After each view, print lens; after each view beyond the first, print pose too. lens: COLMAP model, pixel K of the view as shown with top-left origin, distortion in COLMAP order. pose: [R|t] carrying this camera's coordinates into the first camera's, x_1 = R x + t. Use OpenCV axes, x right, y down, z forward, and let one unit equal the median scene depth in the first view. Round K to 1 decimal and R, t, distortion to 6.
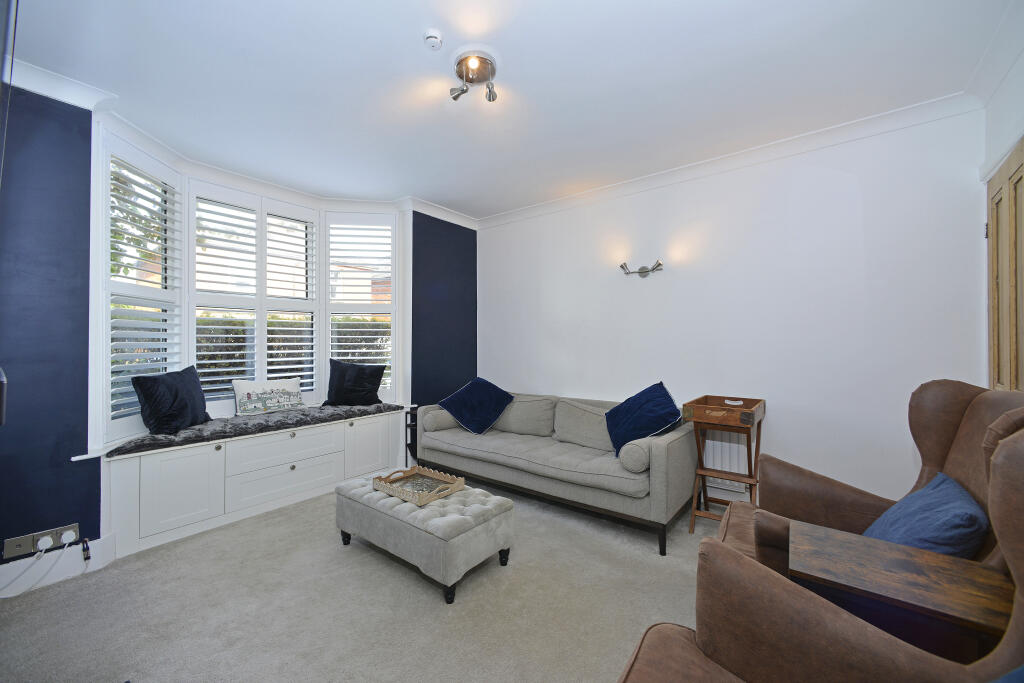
lens RADIAL K [[399.1, 0, 507.8], [0, 399.1, 340.9], [0, 0, 1]] dist [0.000255, 0.000184]
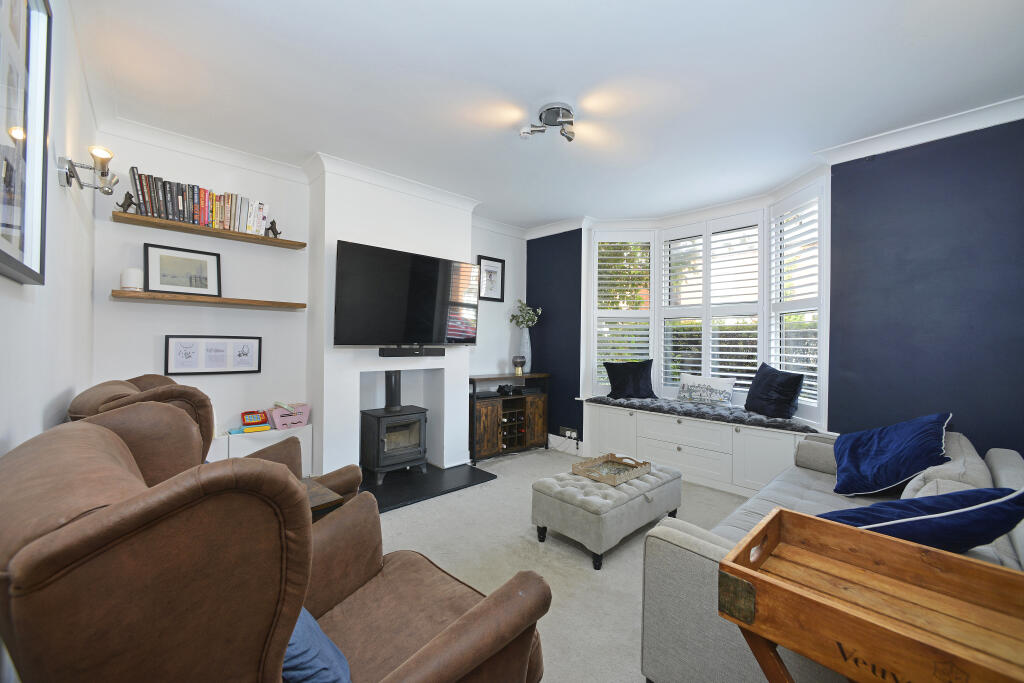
lens RADIAL K [[399.1, 0, 507.8], [0, 399.1, 340.9], [0, 0, 1]] dist [0.000255, 0.000184]
pose [[-0.128746, -0.001645, -0.991676, 0.661751], [-0.009804, 0.999952, -0.000385, -0.000338], [0.991629, 0.009673, -0.128756, 0.593952]]
